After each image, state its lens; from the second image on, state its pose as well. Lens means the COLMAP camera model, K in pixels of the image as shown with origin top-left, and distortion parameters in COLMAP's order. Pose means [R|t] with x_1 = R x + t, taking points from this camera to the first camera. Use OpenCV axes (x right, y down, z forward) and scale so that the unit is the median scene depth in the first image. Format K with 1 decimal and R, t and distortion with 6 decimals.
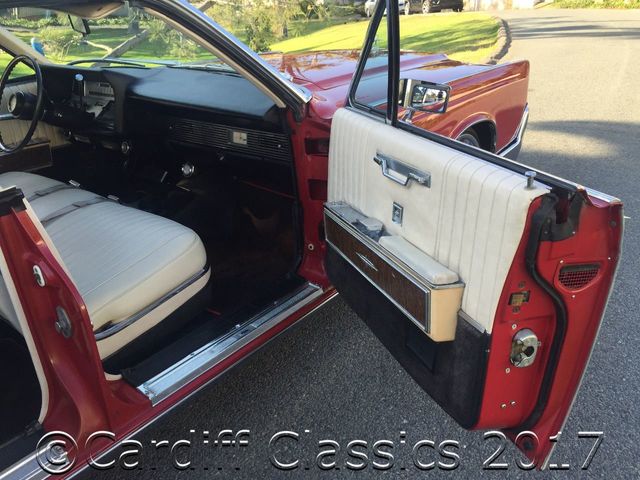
lens RADIAL K [[545.5, 0, 320.0], [0, 545.5, 240.0], [0, 0, 1]] dist [0.076253, -0.104828]
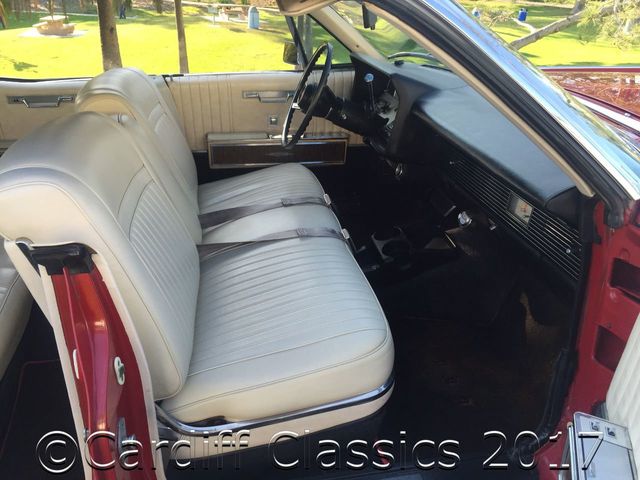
lens RADIAL K [[545.5, 0, 320.0], [0, 545.5, 240.0], [0, 0, 1]] dist [0.076253, -0.104828]
pose [[0.750626, 0.325647, -0.574904, 0.051498], [-0.305049, 0.942626, 0.135650, -0.157224], [0.586093, 0.073551, 0.806898, 0.325060]]
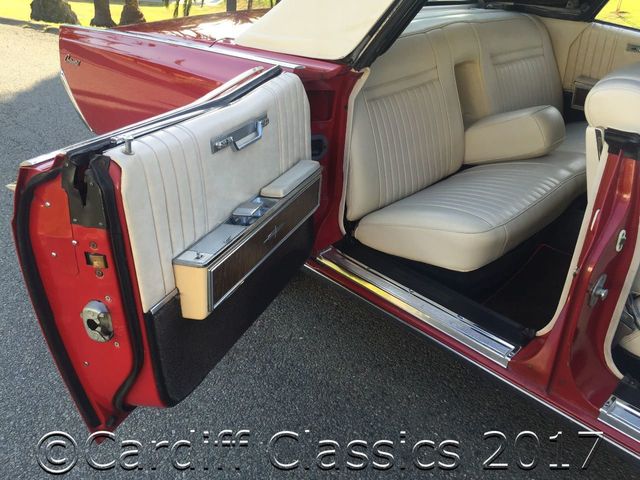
lens RADIAL K [[545.5, 0, 320.0], [0, 545.5, 240.0], [0, 0, 1]] dist [0.076253, -0.104828]
pose [[-0.137875, 0.514307, -0.846451, 0.233589], [-0.413619, 0.746627, 0.521026, -0.123657], [0.899950, 0.421944, 0.109786, 0.251836]]
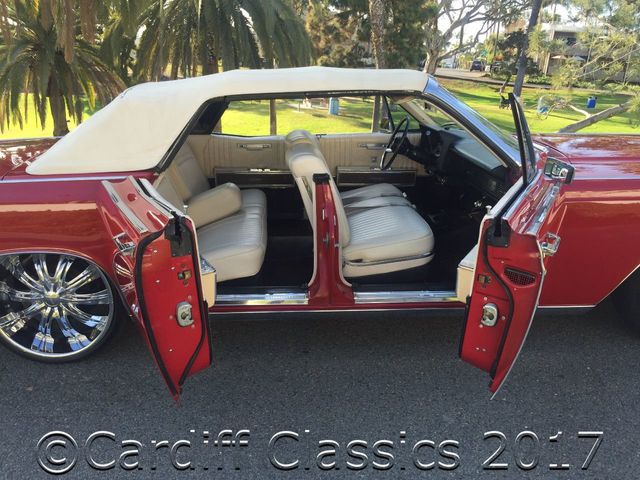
lens RADIAL K [[545.5, 0, 320.0], [0, 545.5, 240.0], [0, 0, 1]] dist [0.076253, -0.104828]
pose [[0.661022, 0.263249, -0.702674, 0.569901], [-0.332455, 0.942259, 0.040259, 0.042869], [0.672699, 0.206995, 0.710372, -0.293424]]
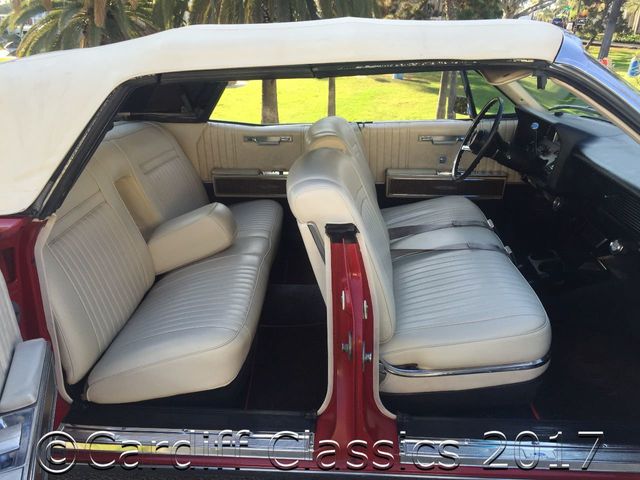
lens RADIAL K [[545.5, 0, 320.0], [0, 545.5, 240.0], [0, 0, 1]] dist [0.076253, -0.104828]
pose [[0.572840, 0.322893, -0.753389, 0.156691], [-0.344773, 0.928793, 0.135921, -0.105315], [0.743630, 0.181887, 0.643375, 0.111648]]
